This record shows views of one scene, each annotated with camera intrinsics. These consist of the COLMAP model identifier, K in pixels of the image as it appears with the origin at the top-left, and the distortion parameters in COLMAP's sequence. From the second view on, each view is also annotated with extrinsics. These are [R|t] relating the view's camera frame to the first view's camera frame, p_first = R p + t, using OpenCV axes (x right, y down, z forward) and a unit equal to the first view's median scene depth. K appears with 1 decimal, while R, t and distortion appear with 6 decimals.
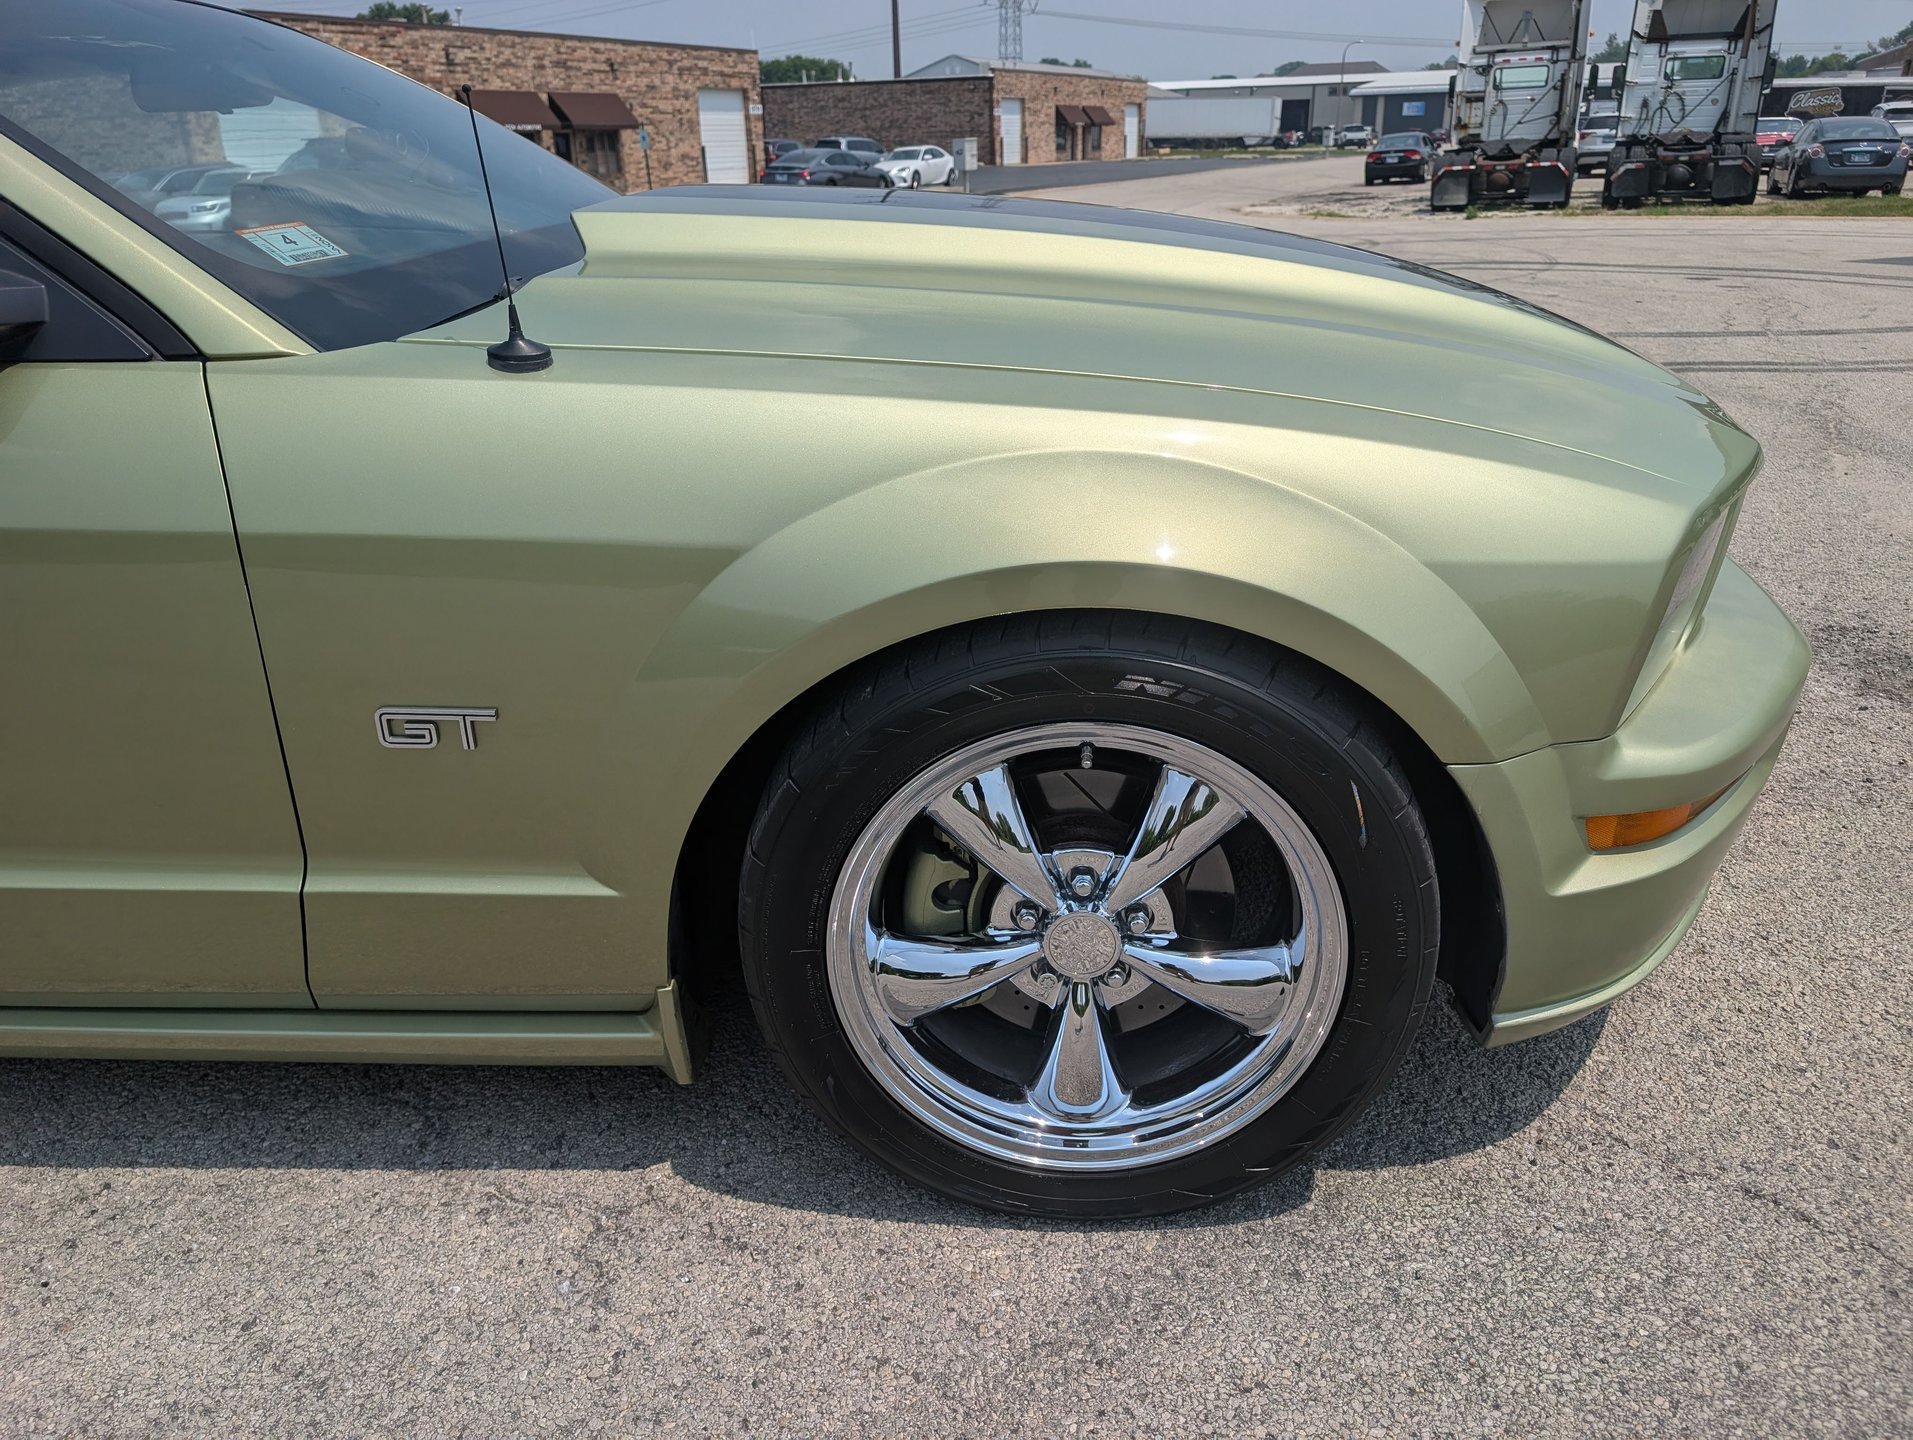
lens RADIAL K [[1374.5, 0, 960.5], [0, 1374.5, 713.9], [0, 0, 1]] dist [0.001197, -0.004712]
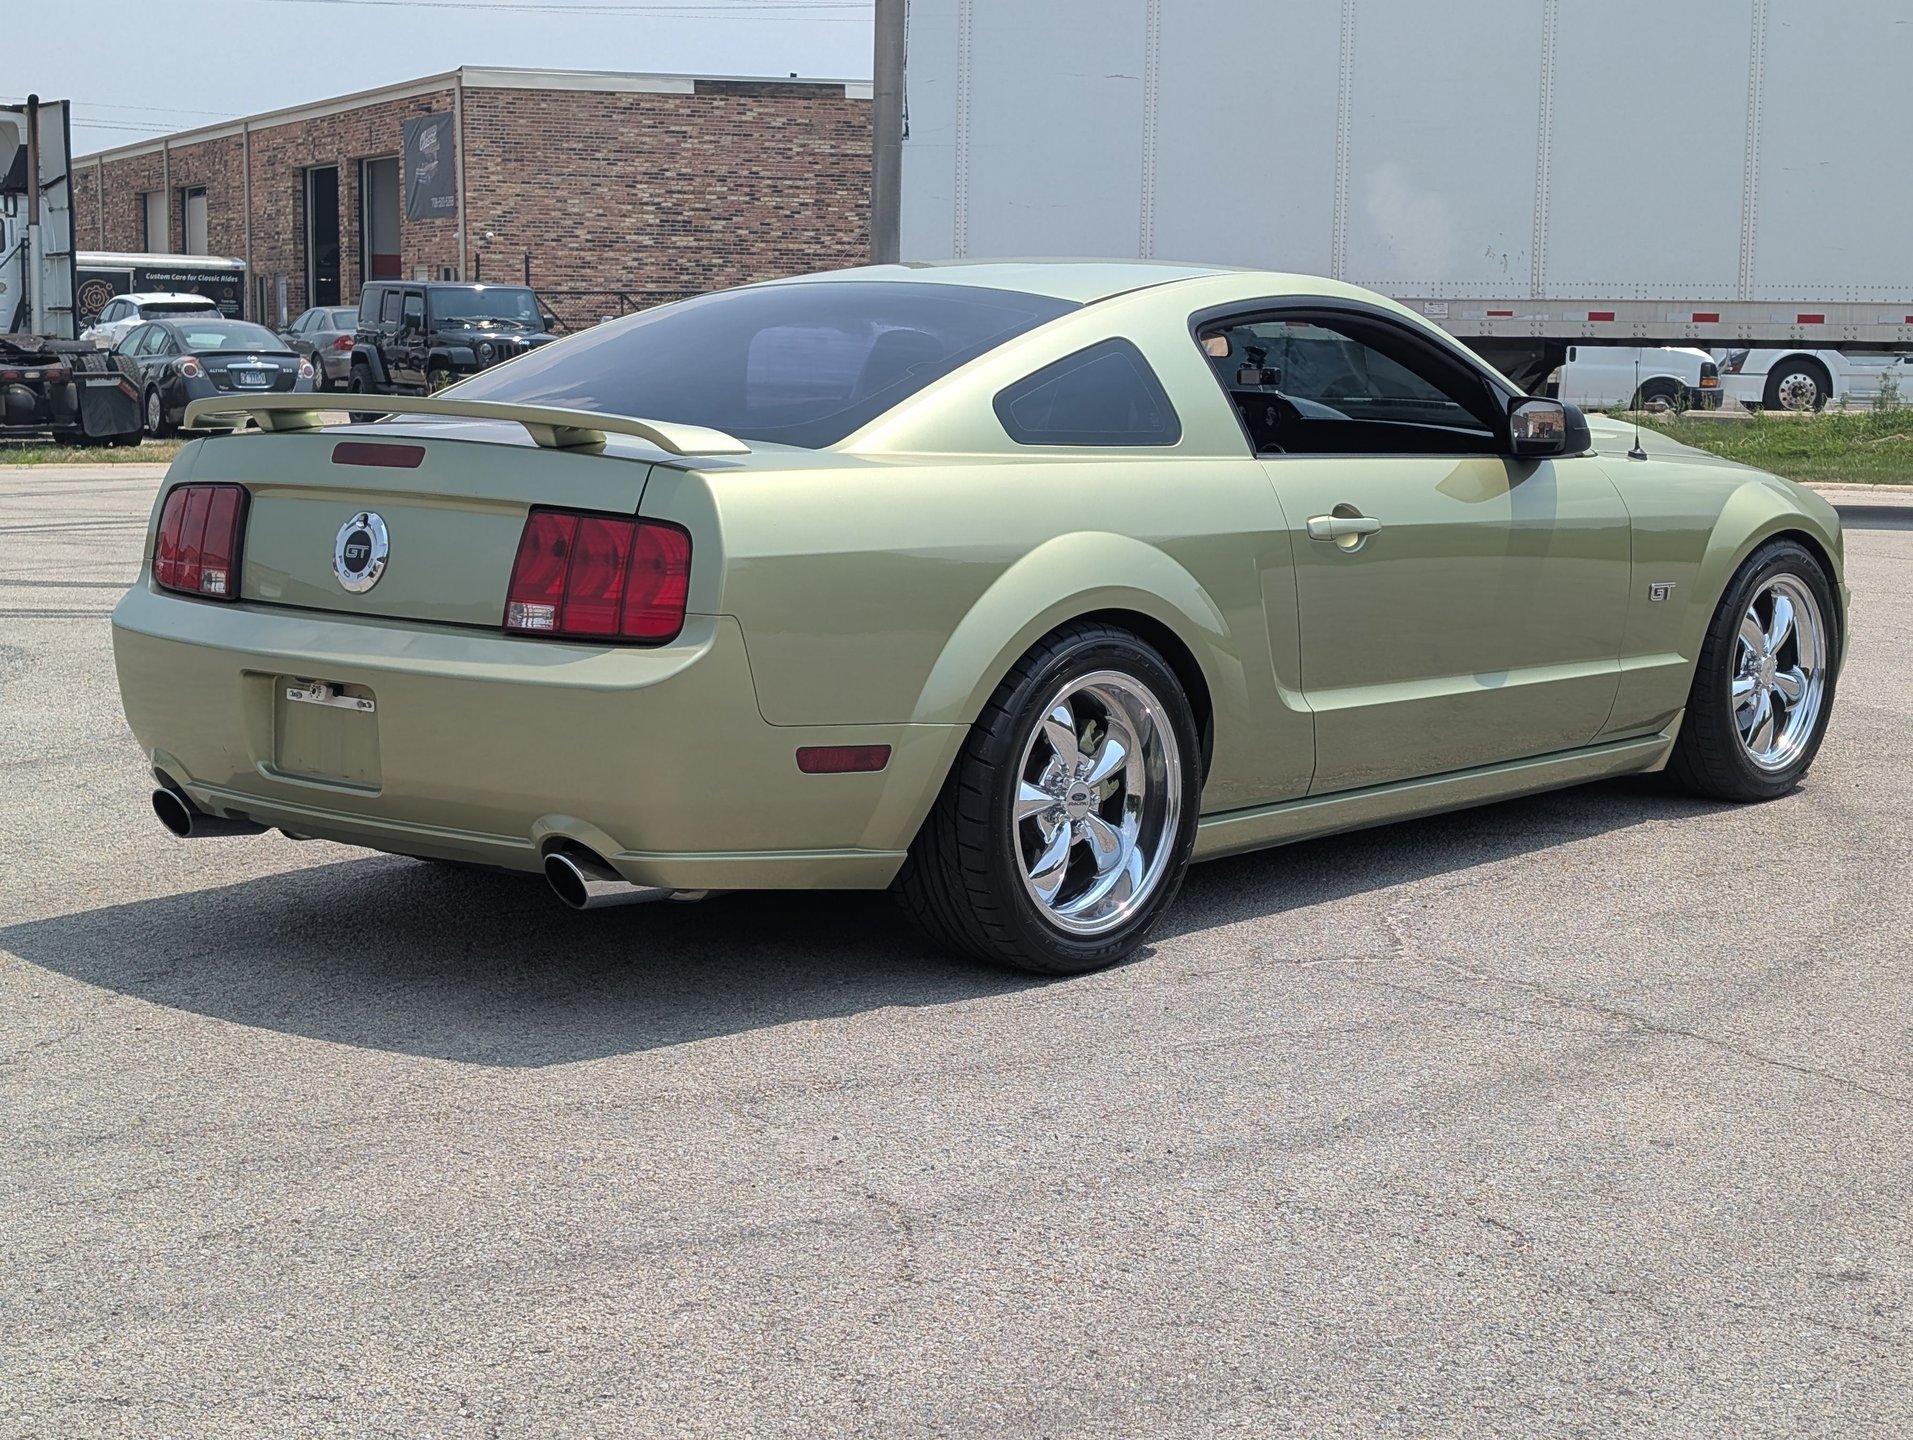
lens RADIAL K [[2969.8, 0, 827.6], [0, 2969.8, 720.5], [0, 0, 1]] dist [0.229307, -1.078853]
pose [[0.667487, -0.071704, 0.741161, -0.095180], [0.265084, 0.953026, -0.146532, 0.013305], [-0.695838, 0.294278, 0.655141, -0.032272]]
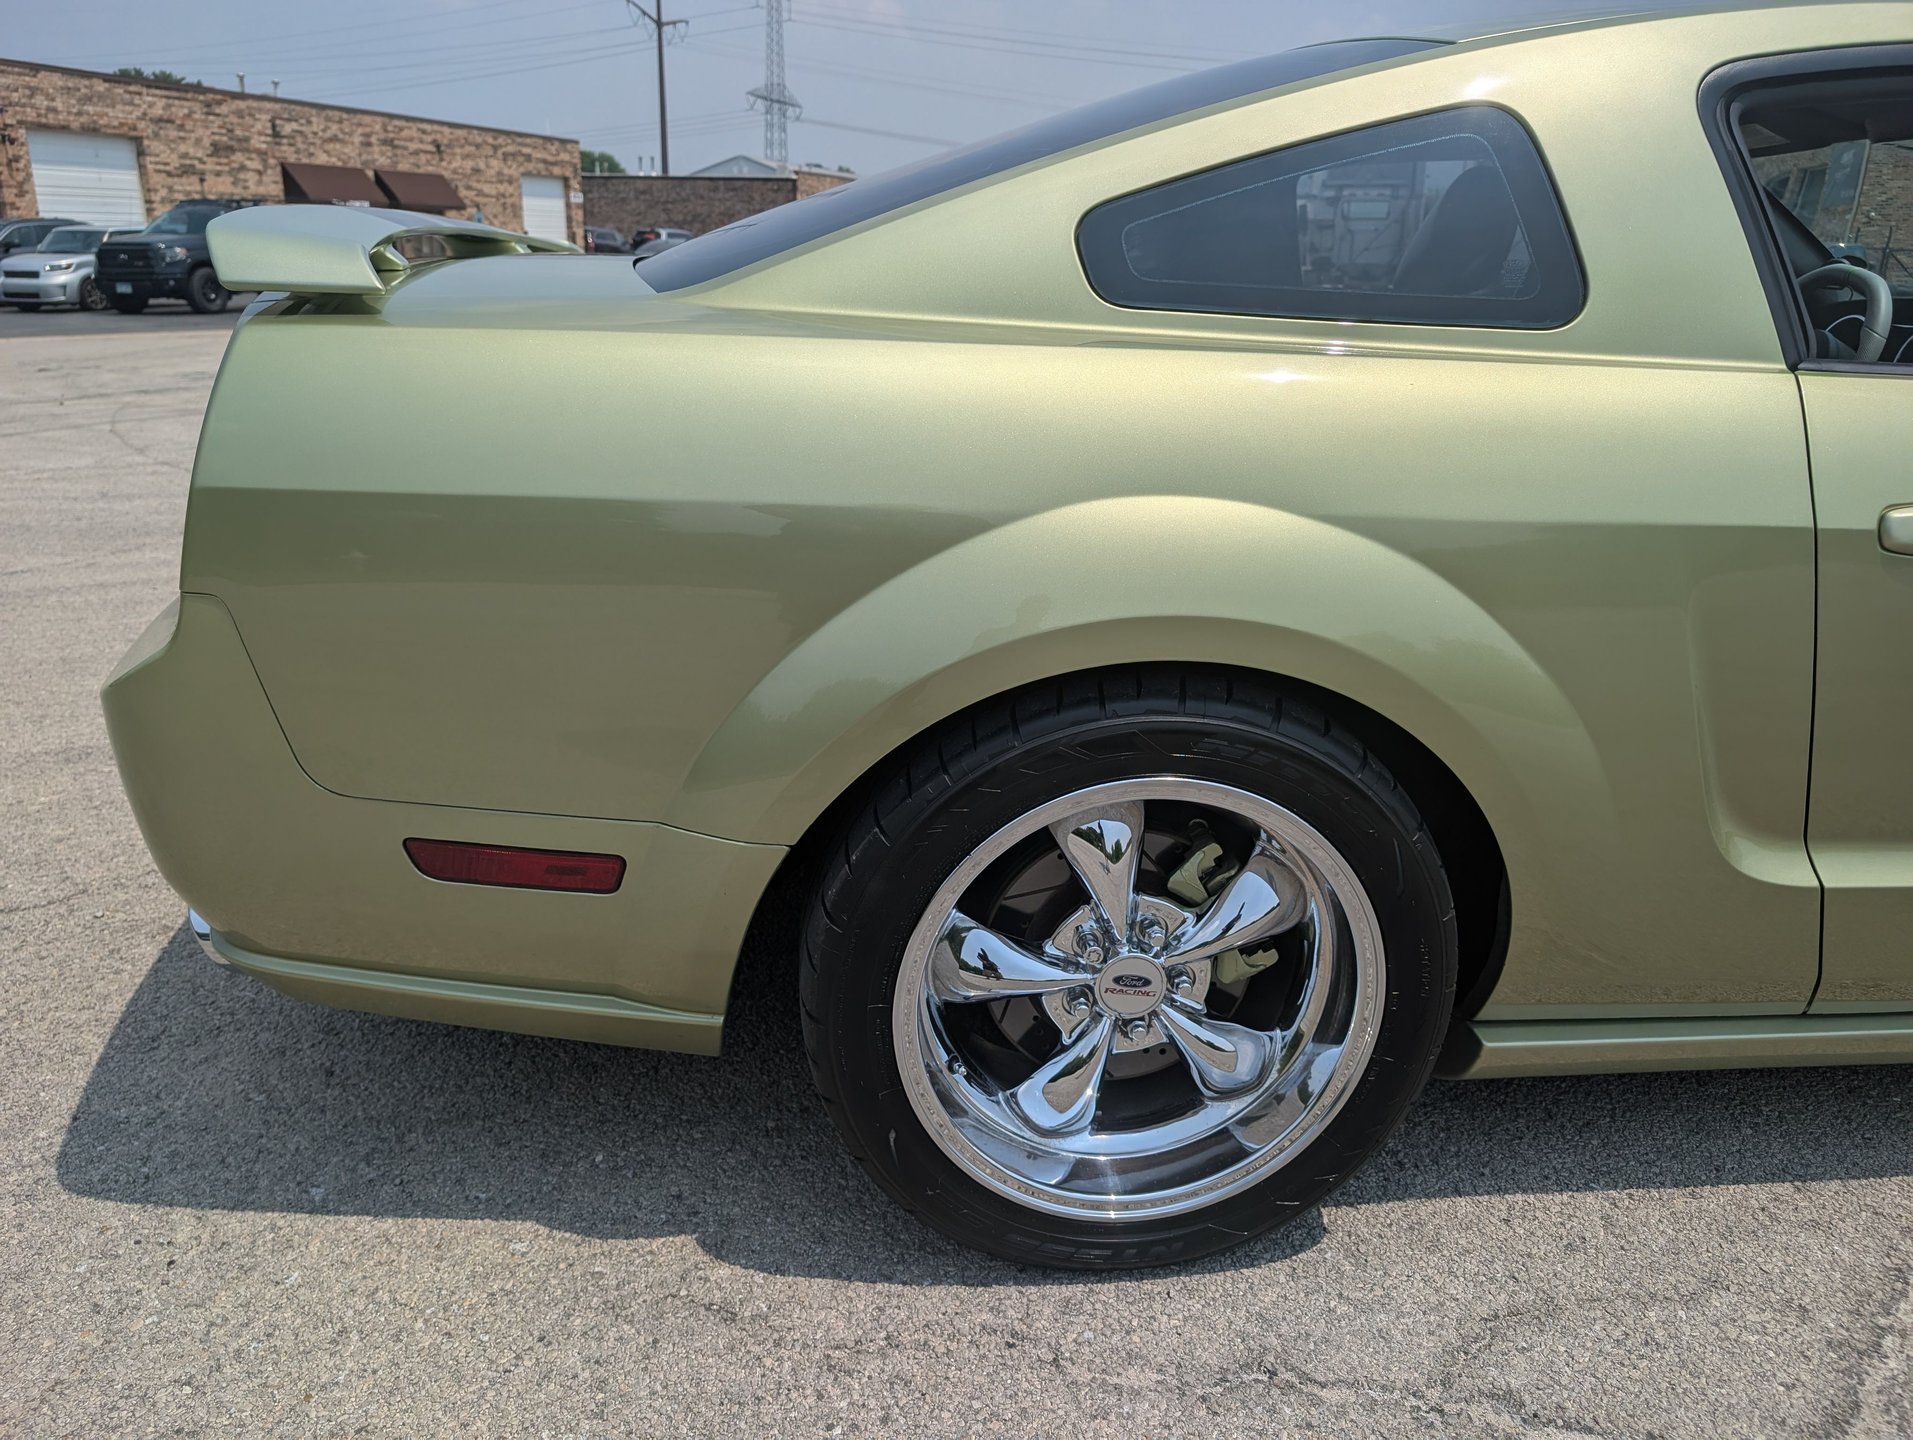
lens RADIAL K [[1352.2, 0, 956.5], [0, 1352.2, 720.0], [0, 0, 1]] dist [0.001065, 0.000495]
pose [[0.988842, -0.002575, 0.148946, -0.041218], [0.010864, 0.998435, -0.054863, 0.003356], [-0.148572, 0.055869, 0.987322, -0.005510]]
